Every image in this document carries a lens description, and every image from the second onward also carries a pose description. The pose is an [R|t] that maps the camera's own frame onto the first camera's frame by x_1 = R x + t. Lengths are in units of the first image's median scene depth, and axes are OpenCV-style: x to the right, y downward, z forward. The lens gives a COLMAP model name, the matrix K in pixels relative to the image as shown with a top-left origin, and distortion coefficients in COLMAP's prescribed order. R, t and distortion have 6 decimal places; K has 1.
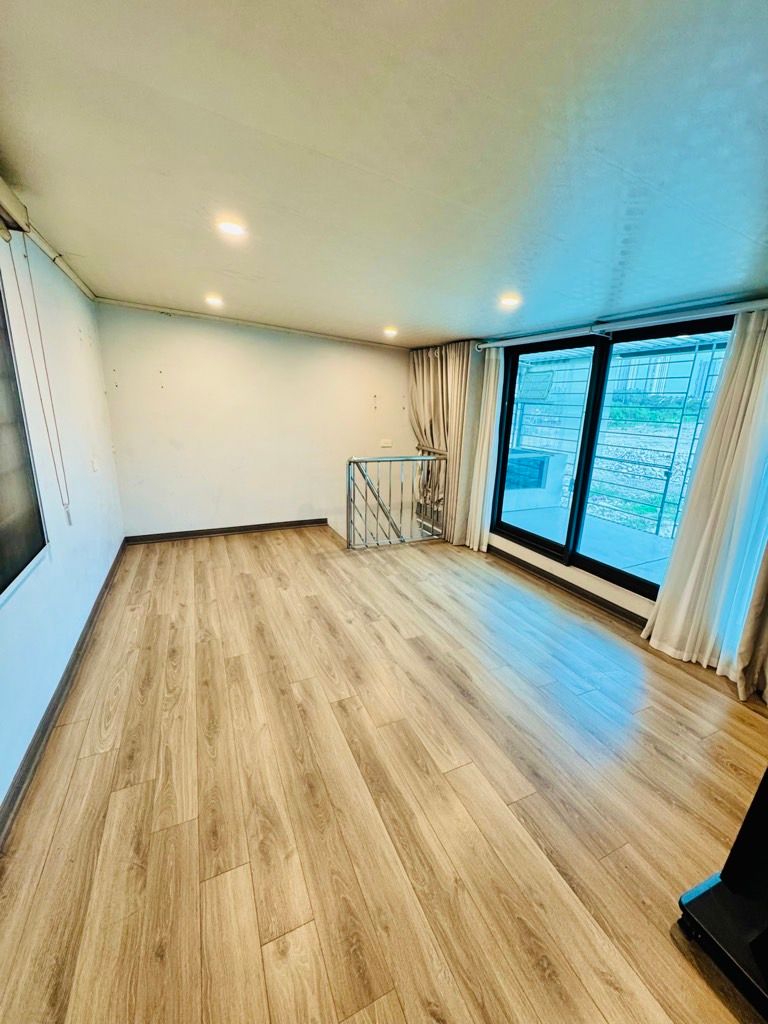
lens RADIAL K [[410.2, 0, 384.0], [0, 410.2, 512.0], [0, 0, 1]] dist [-0.003822, 0.000587]
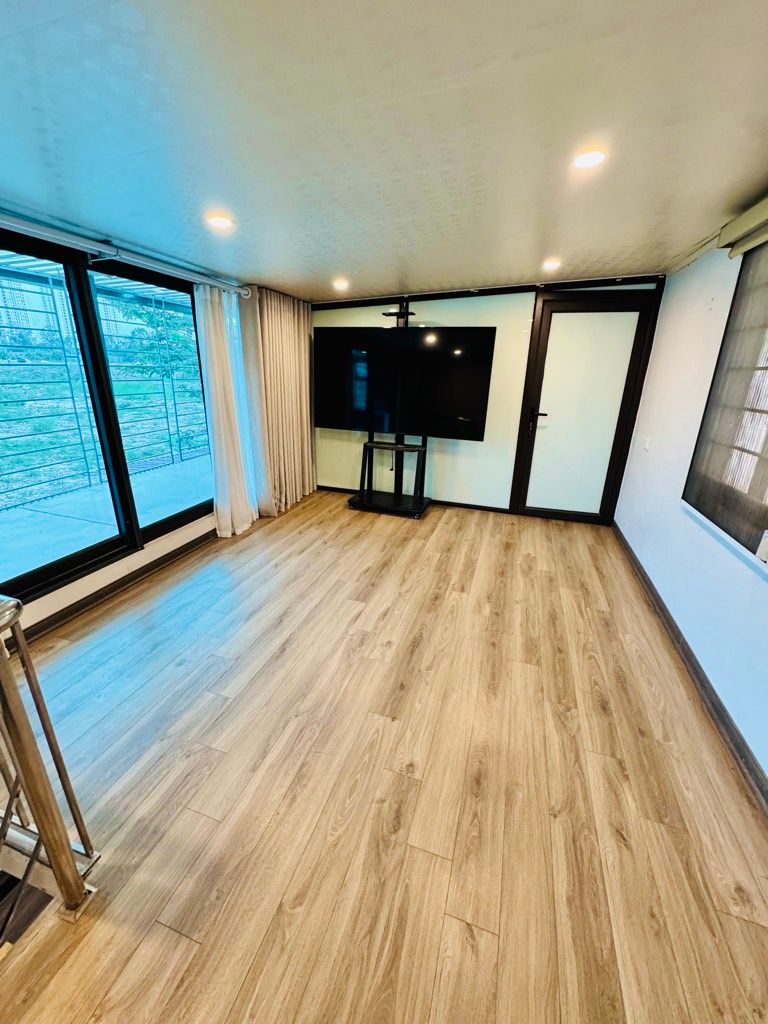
lens RADIAL K [[410.2, 0, 384.0], [0, 410.2, 512.0], [0, 0, 1]] dist [-0.003822, 0.000587]
pose [[-0.735783, -0.280048, 0.616601, -0.541613], [0.119573, 0.842464, 0.525315, -0.408867], [-0.666578, 0.460247, -0.586385, 1.459613]]
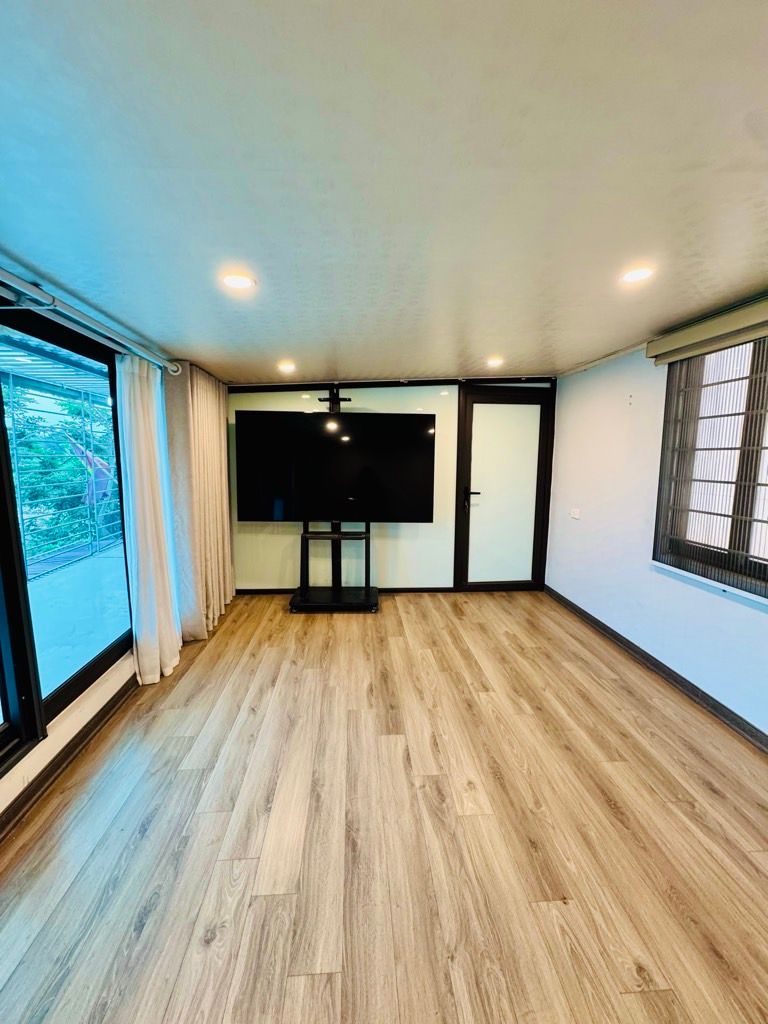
lens RADIAL K [[410.2, 0, 384.0], [0, 410.2, 512.0], [0, 0, 1]] dist [-0.003822, 0.000587]
pose [[-0.937959, -0.097011, 0.332899, -0.136993], [0.041464, 0.921797, 0.385449, -0.409918], [-0.344258, 0.375339, -0.860585, 1.542189]]
